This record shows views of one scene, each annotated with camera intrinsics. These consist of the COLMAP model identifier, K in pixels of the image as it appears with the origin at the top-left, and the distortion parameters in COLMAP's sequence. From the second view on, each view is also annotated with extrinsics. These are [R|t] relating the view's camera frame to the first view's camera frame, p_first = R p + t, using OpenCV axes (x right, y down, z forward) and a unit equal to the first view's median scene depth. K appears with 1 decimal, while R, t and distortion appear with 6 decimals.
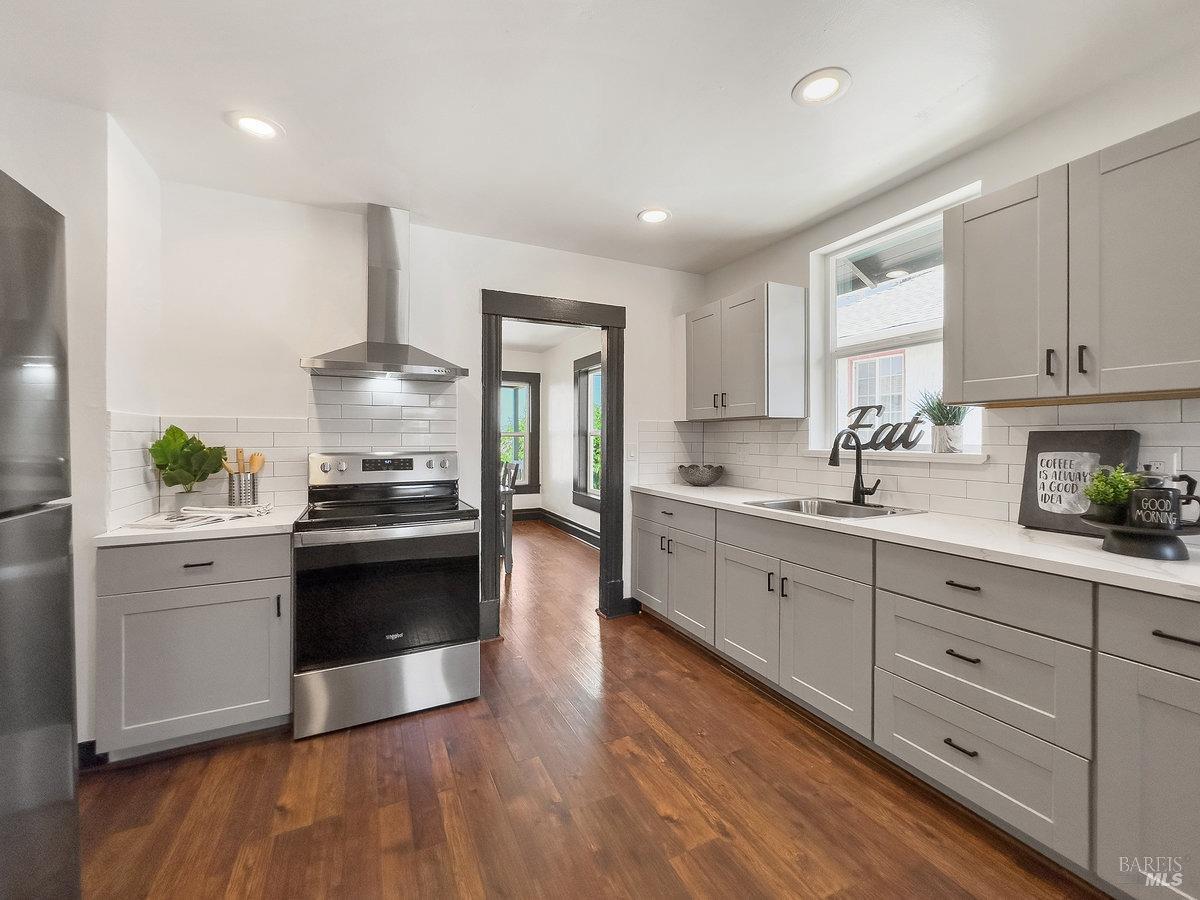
lens RADIAL K [[487.9, 0, 601.6], [0, 487.9, 442.5], [0, 0, 1]] dist [-0.002432, -0.000015]
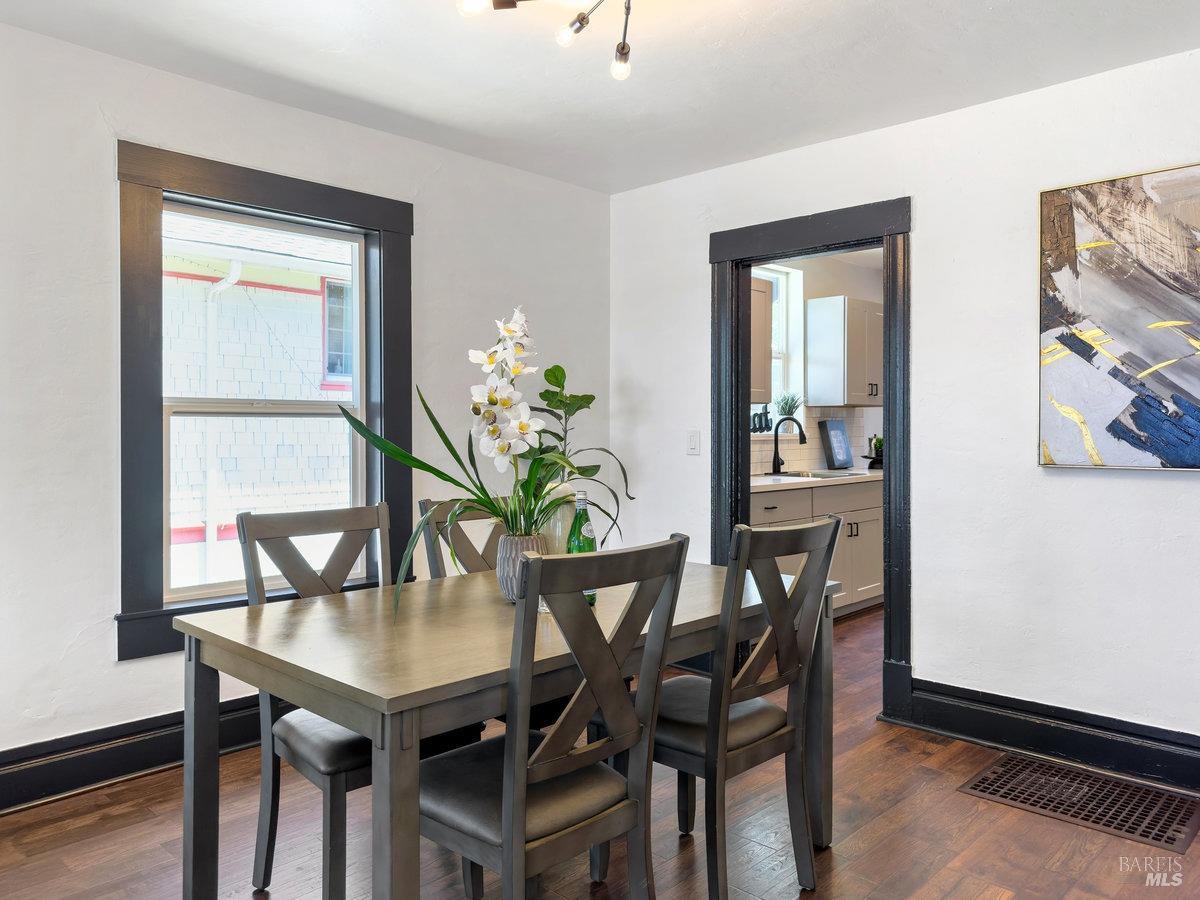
lens RADIAL K [[856.5, 0, 600.3], [0, 856.5, 431.7], [0, 0, 1]] dist [-0.004642, -0.007982]
pose [[-0.353696, -0.001778, 0.935359, -1.945975], [0.012308, 0.999903, 0.006555, -0.010409], [-0.935280, 0.013831, -0.353639, 2.977248]]
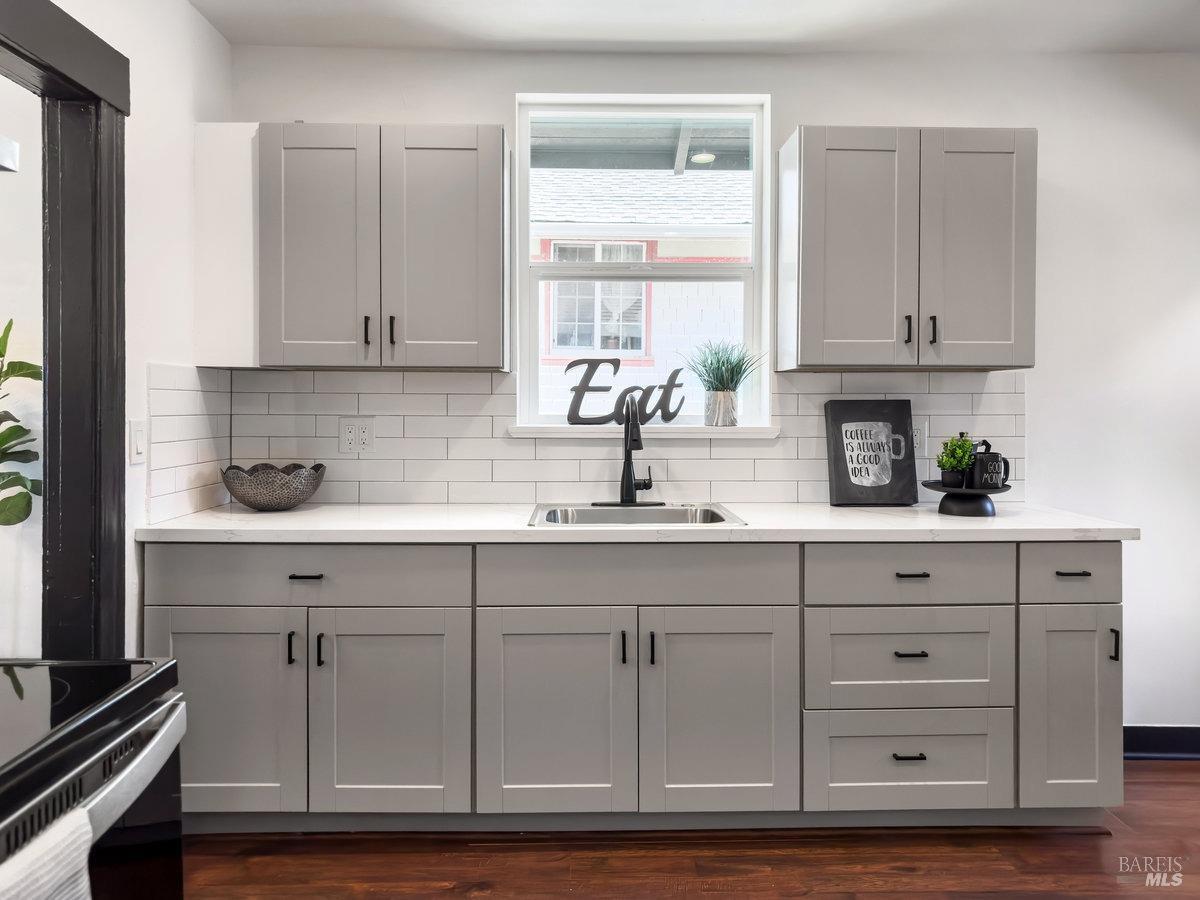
lens RADIAL K [[856.5, 0, 600.3], [0, 856.5, 431.7], [0, 0, 1]] dist [-0.004642, -0.007982]
pose [[0.416355, -0.025524, 0.908844, -0.731941], [0.004834, 0.999654, 0.025859, -0.007347], [-0.909189, -0.006373, 0.416334, 0.707429]]
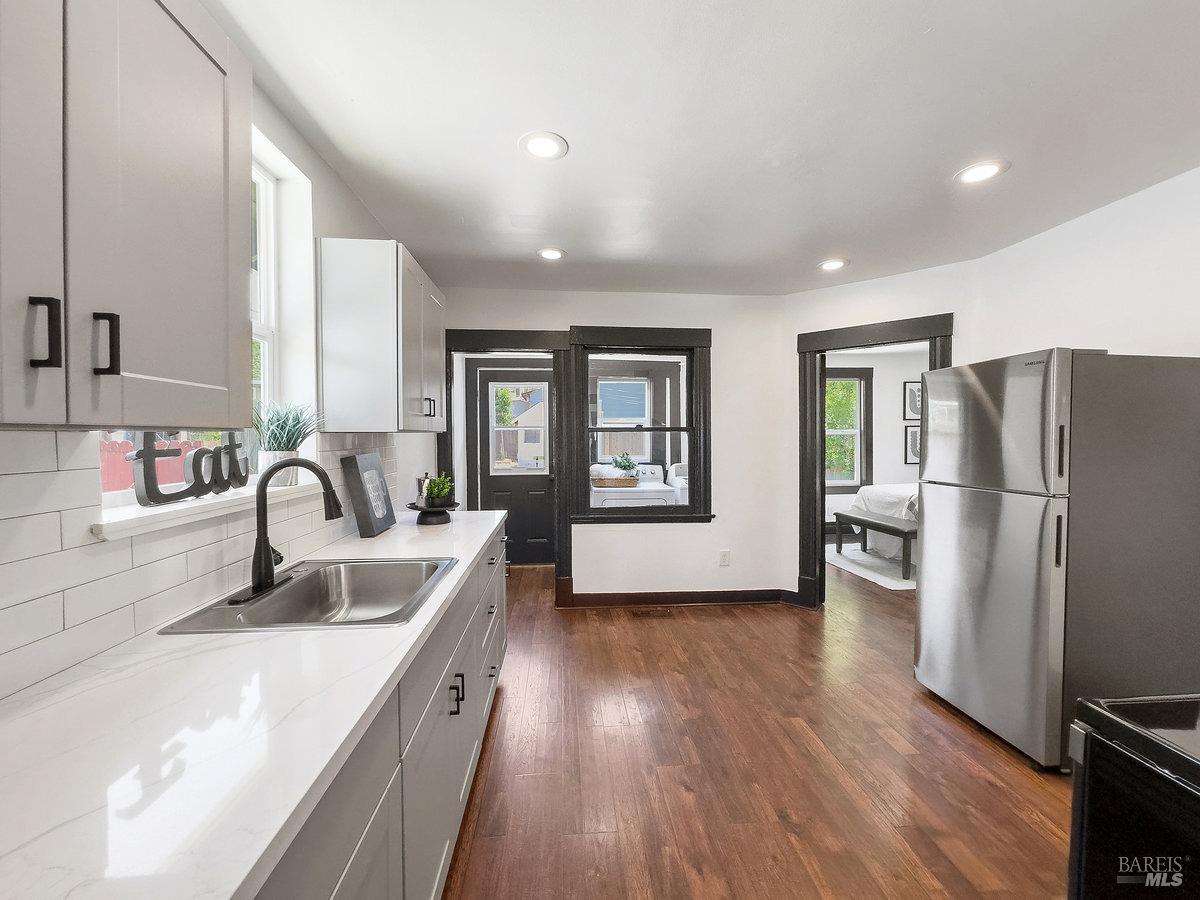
lens RADIAL K [[487.9, 0, 601.6], [0, 487.9, 442.5], [0, 0, 1]] dist [-0.002432, -0.000015]
pose [[-0.935379, -0.002607, 0.353638, -0.067540], [0.005632, 0.999736, 0.022266, -0.074666], [-0.353602, 0.022819, -0.935117, 1.827288]]
